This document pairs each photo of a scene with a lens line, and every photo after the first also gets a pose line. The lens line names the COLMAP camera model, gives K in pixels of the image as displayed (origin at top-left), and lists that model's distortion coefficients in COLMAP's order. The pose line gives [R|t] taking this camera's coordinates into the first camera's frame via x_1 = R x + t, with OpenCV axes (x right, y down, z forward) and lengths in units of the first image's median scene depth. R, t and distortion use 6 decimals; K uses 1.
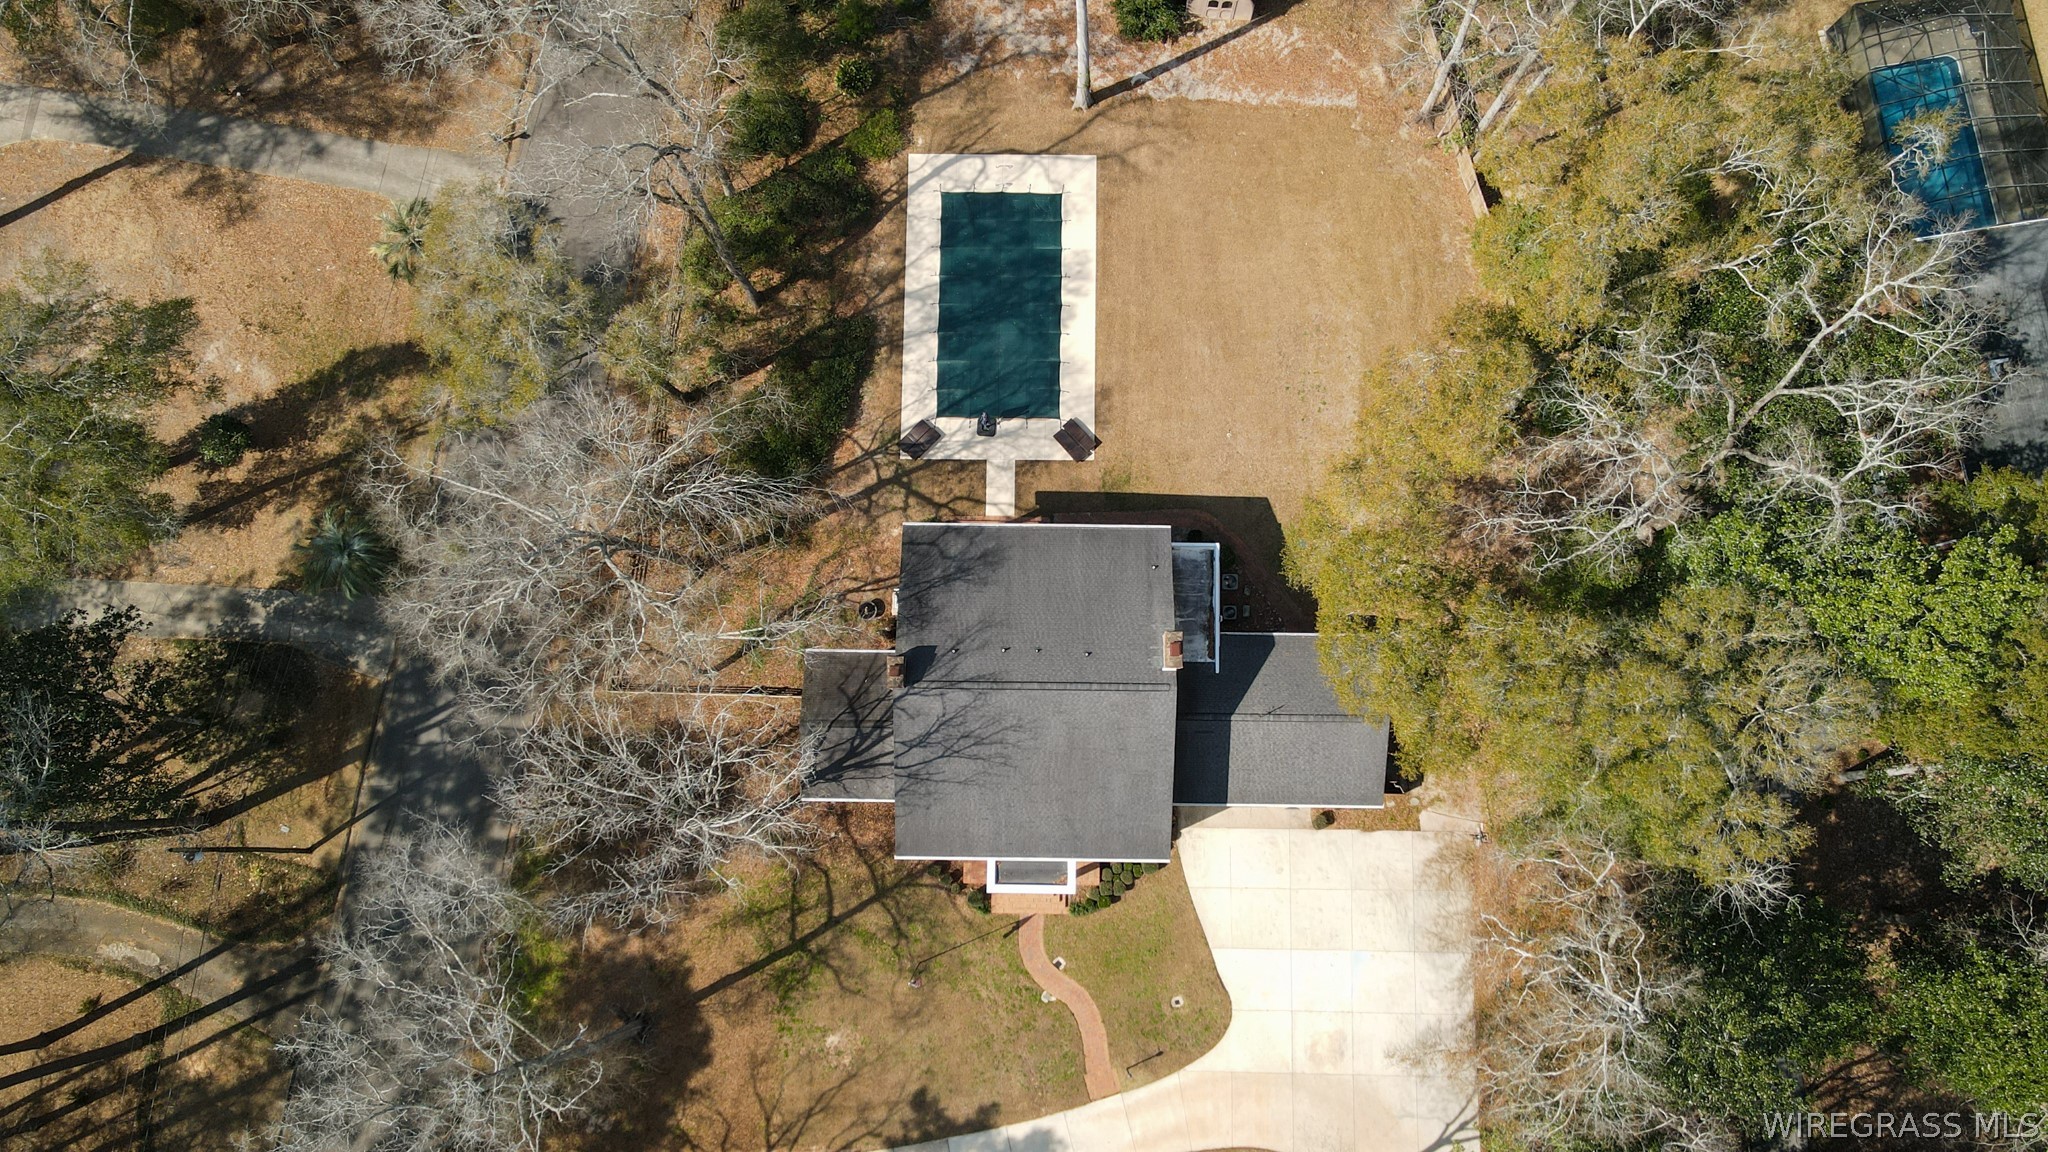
lens RADIAL K [[1508.0, 0, 1027.1], [0, 1508.0, 589.1], [0, 0, 1]] dist [-0.001384, 0.053074]
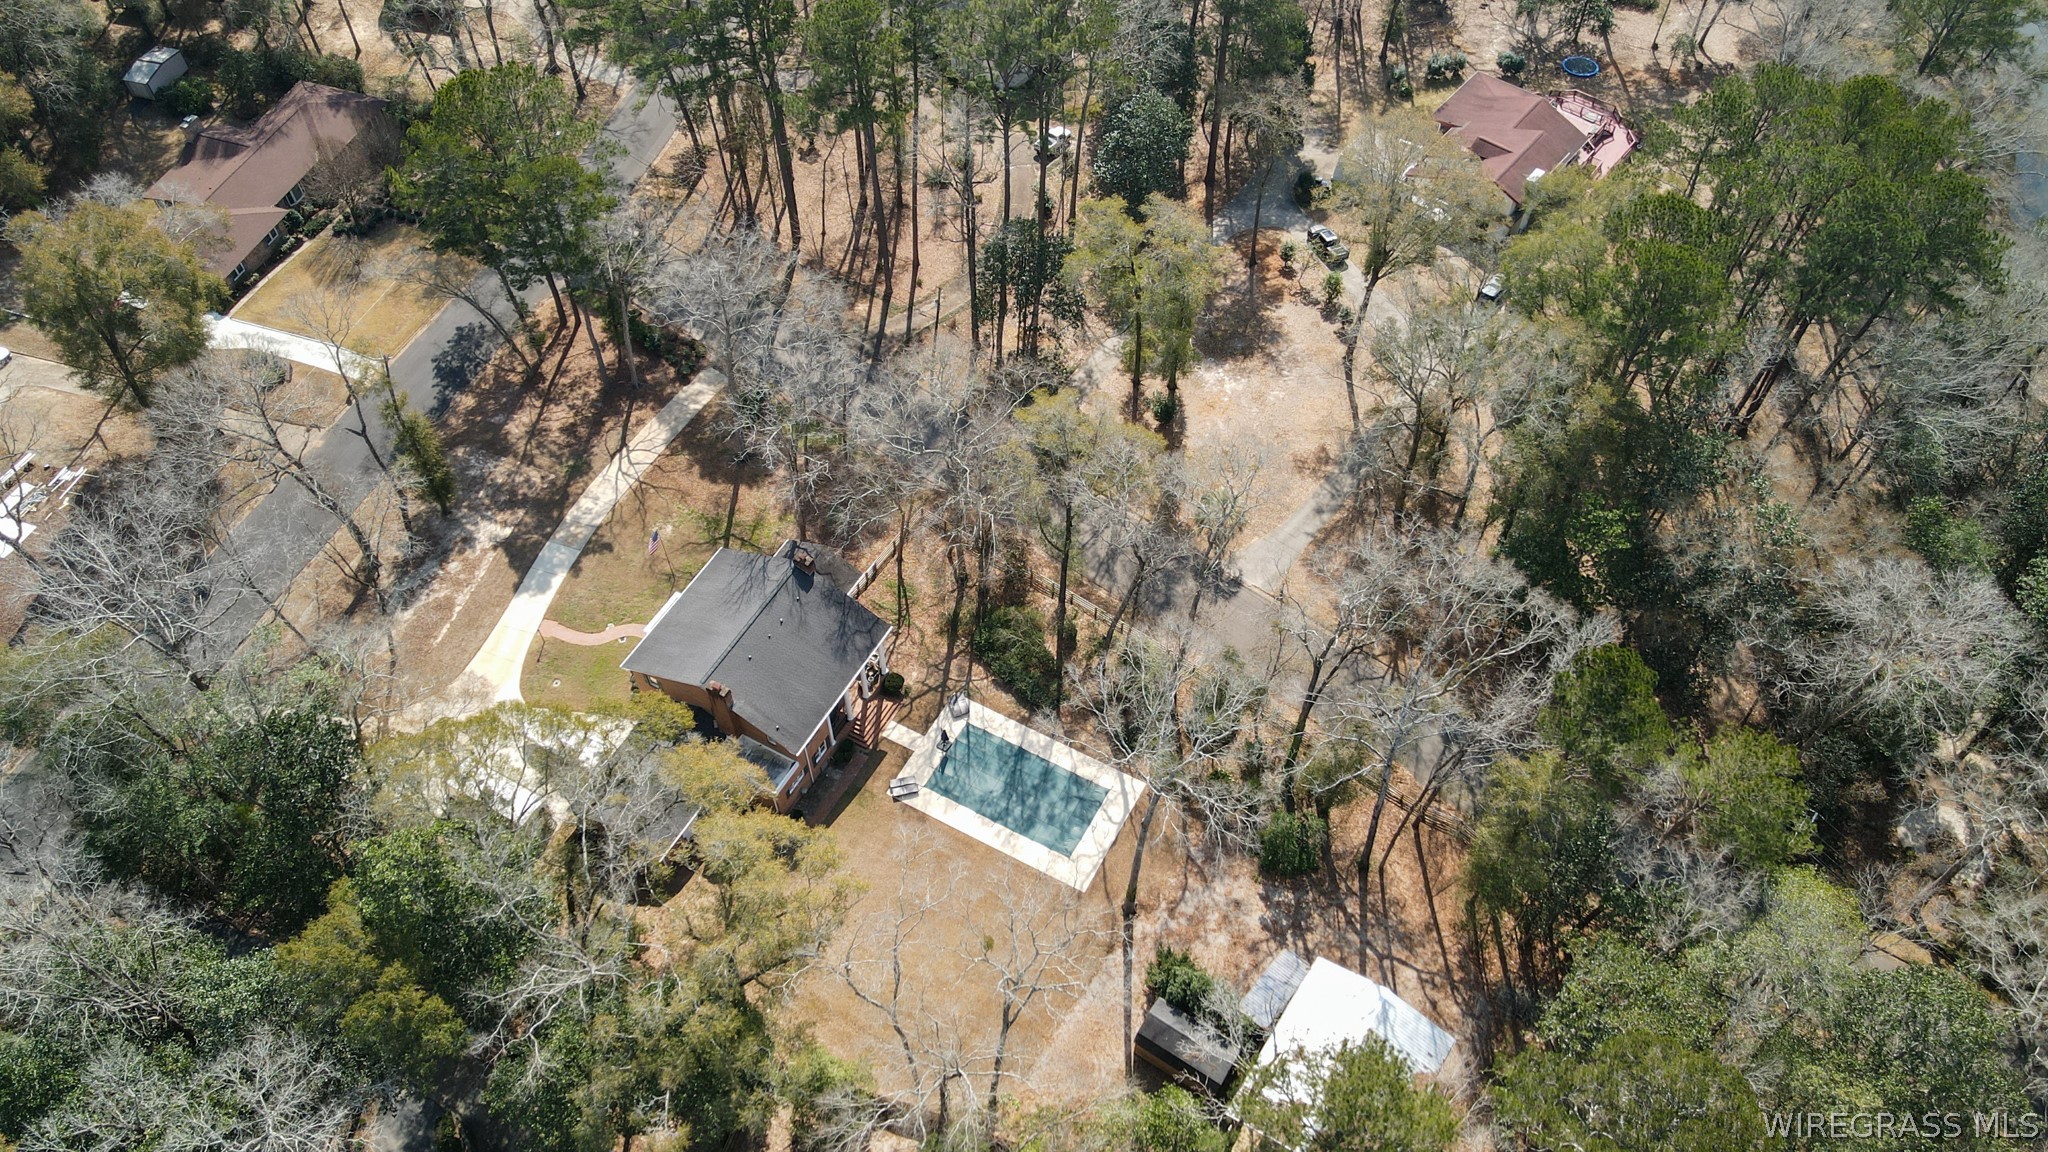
lens RADIAL K [[1508.0, 0, 1027.1], [0, 1508.0, 589.1], [0, 0, 1]] dist [-0.001384, 0.053074]
pose [[-0.467154, 0.722096, -0.510240, 0.568664], [-0.876938, -0.304707, 0.371664, -0.671549], [0.112903, 0.621073, 0.775578, -0.214988]]
